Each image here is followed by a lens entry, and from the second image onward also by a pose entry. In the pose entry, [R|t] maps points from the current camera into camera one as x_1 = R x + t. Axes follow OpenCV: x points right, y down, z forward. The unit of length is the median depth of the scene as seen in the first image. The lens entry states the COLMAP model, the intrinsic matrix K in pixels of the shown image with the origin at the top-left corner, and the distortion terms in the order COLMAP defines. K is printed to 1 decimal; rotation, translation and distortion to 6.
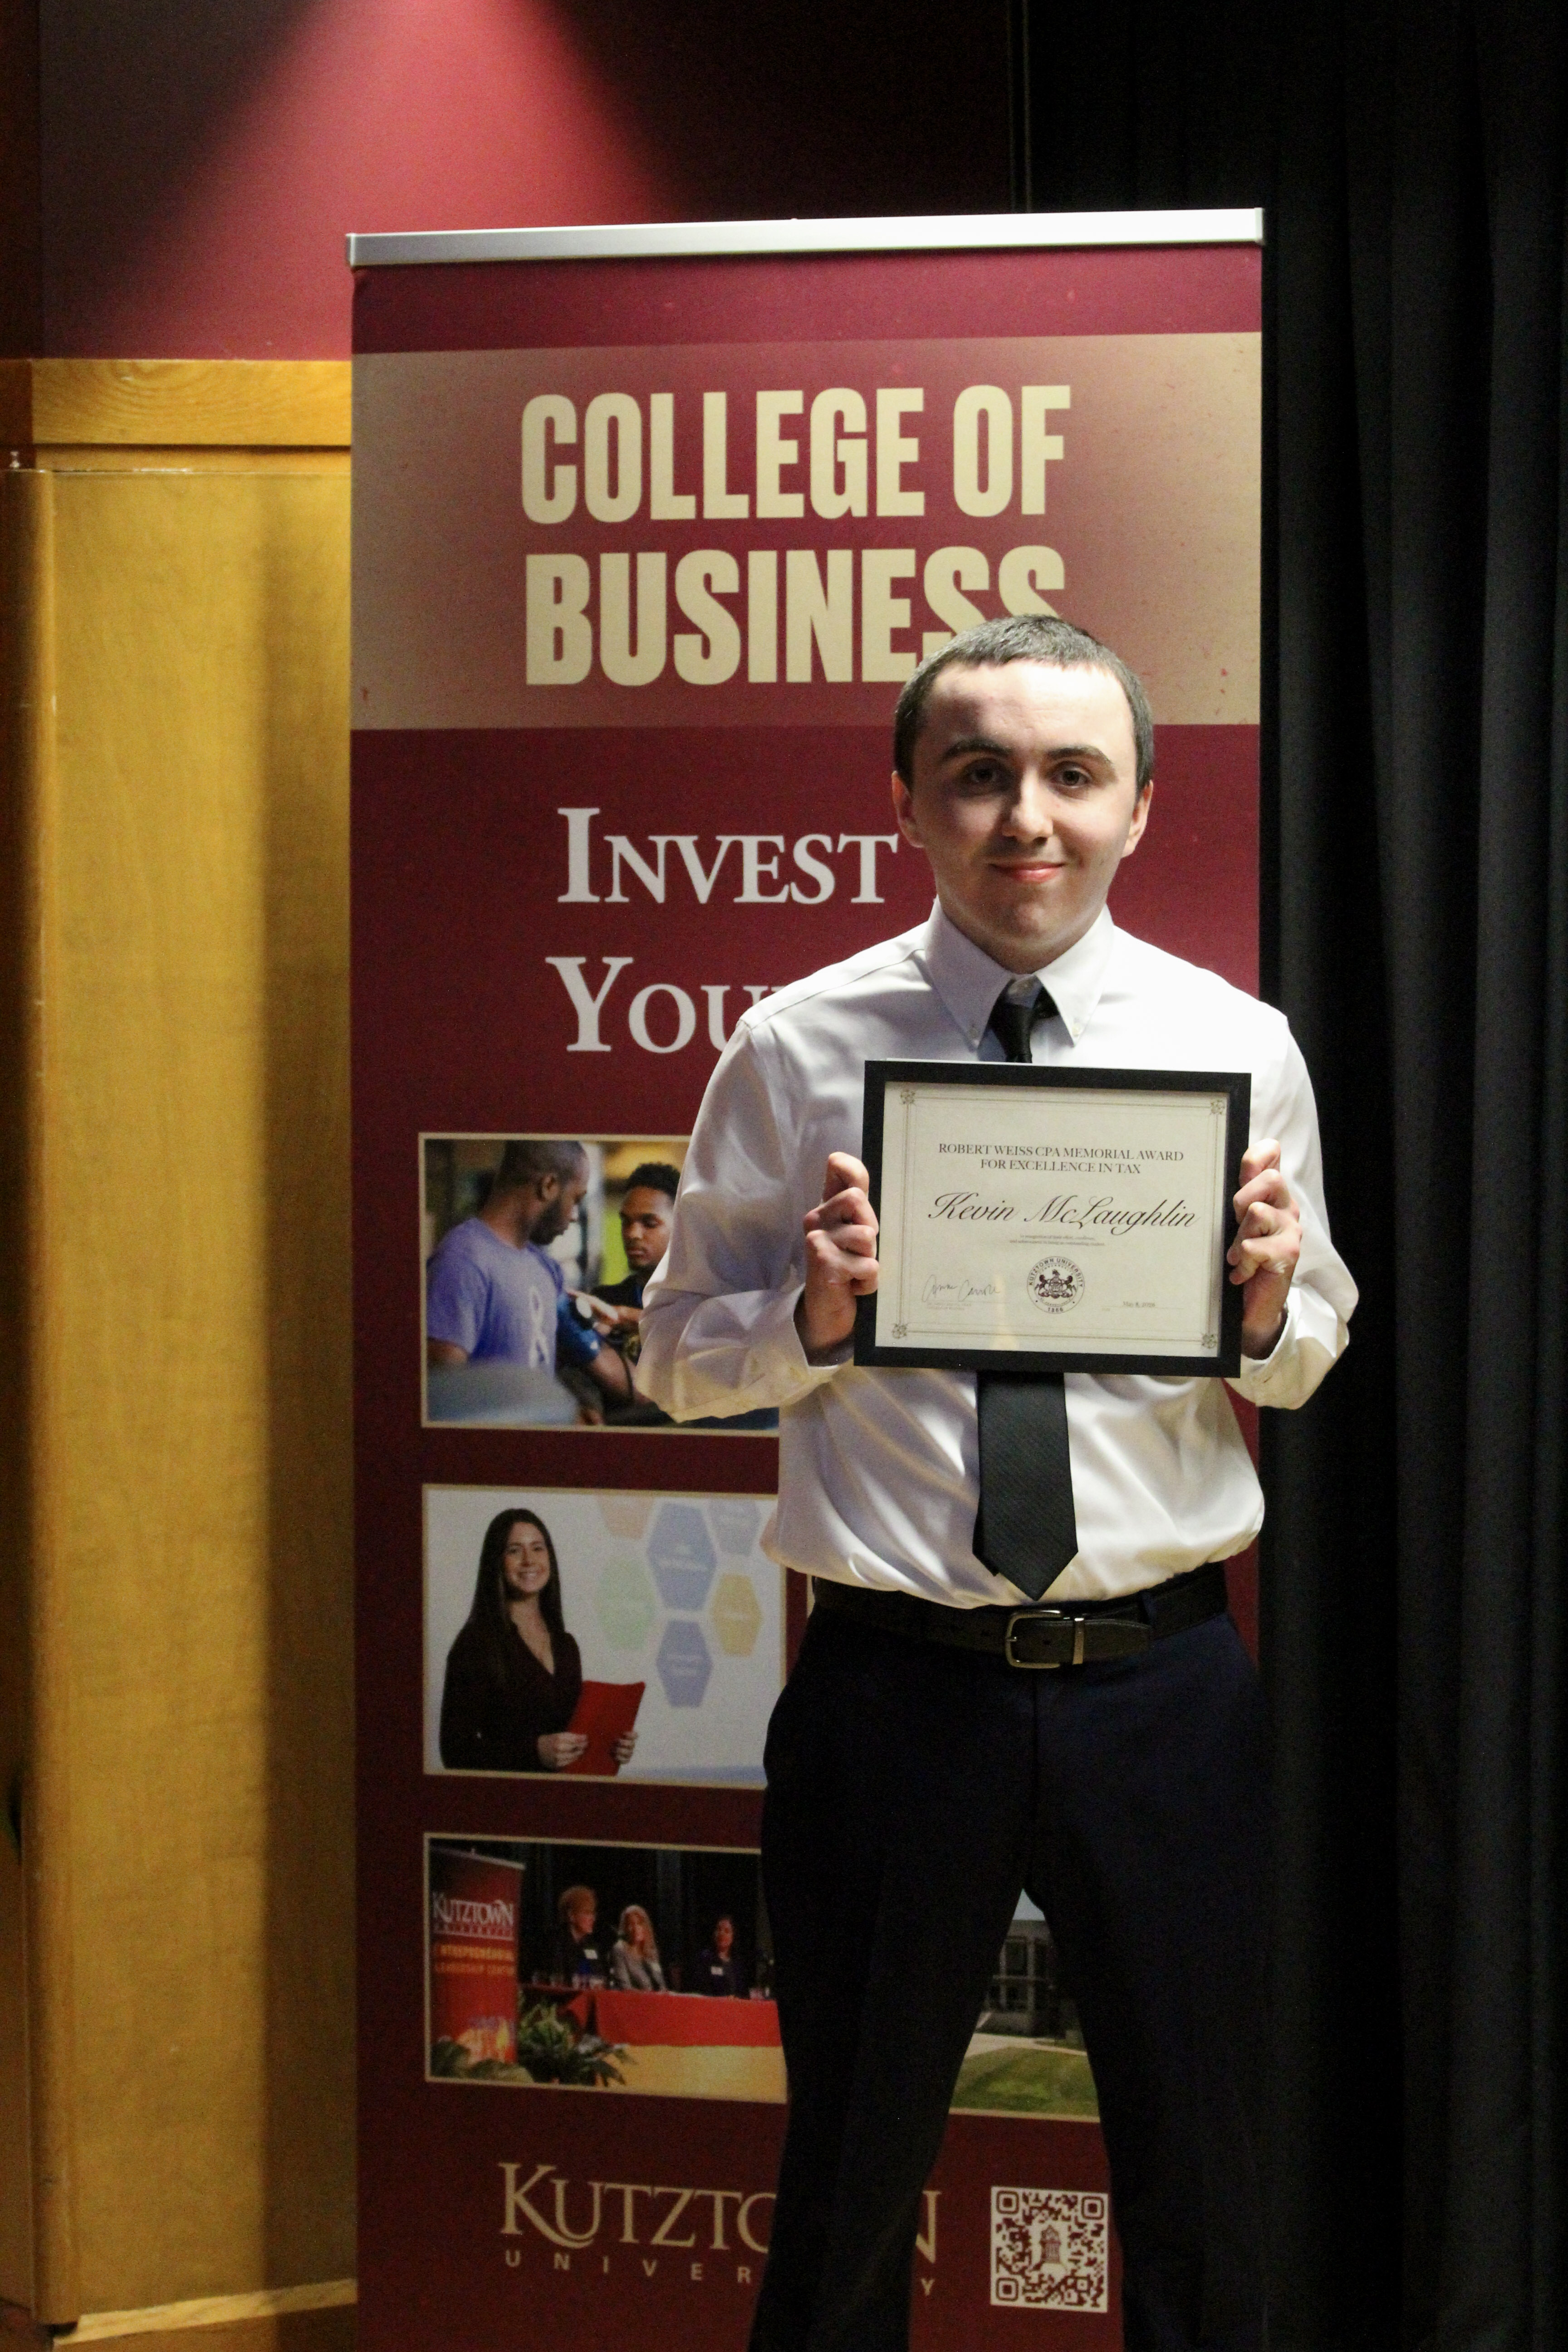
lens RADIAL K [[7872.8, 0, 784.0], [0, 7872.8, 1176.0], [0, 0, 1]] dist [-0.284812, 0.121108]
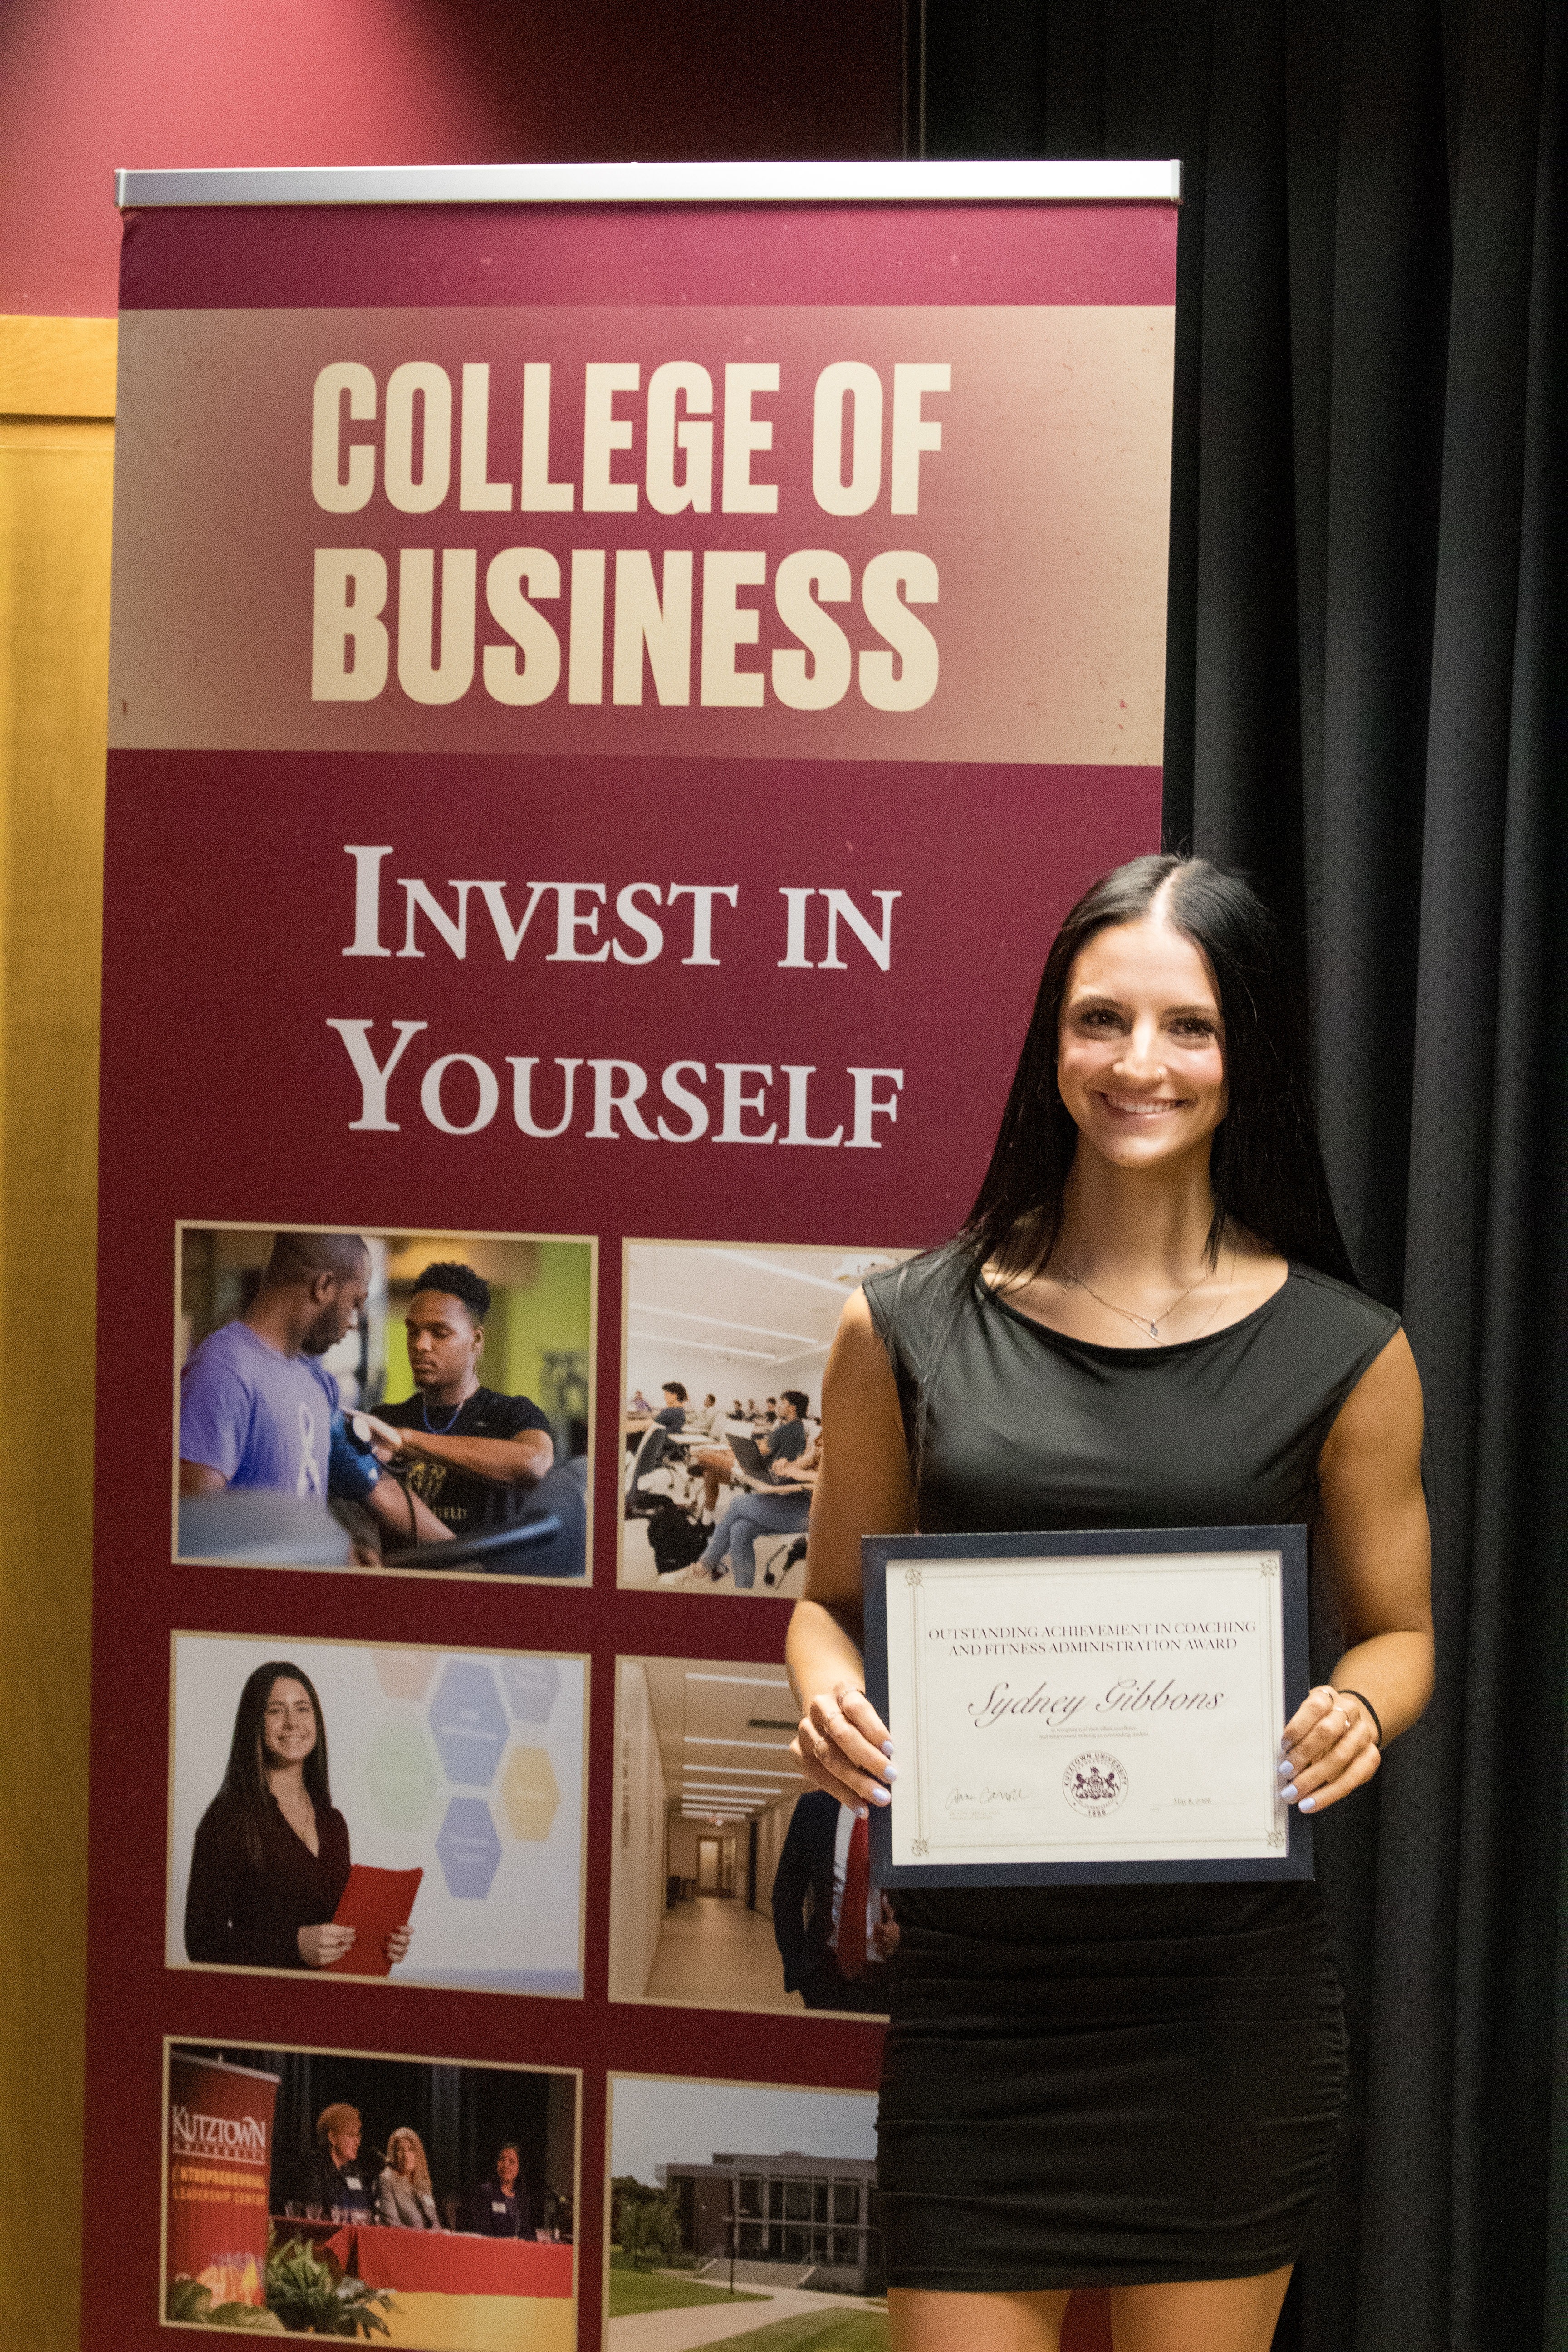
lens RADIAL K [[8286.1, 0, 784.0], [0, 8286.1, 1176.0], [0, 0, 1]] dist [-0.232138, 0.067576]
pose [[0.999734, 0.022978, 0.001763, 0.018346], [-0.022968, 0.999720, -0.005680, -0.006790], [-0.001893, 0.005638, 0.999982, 0.099414]]
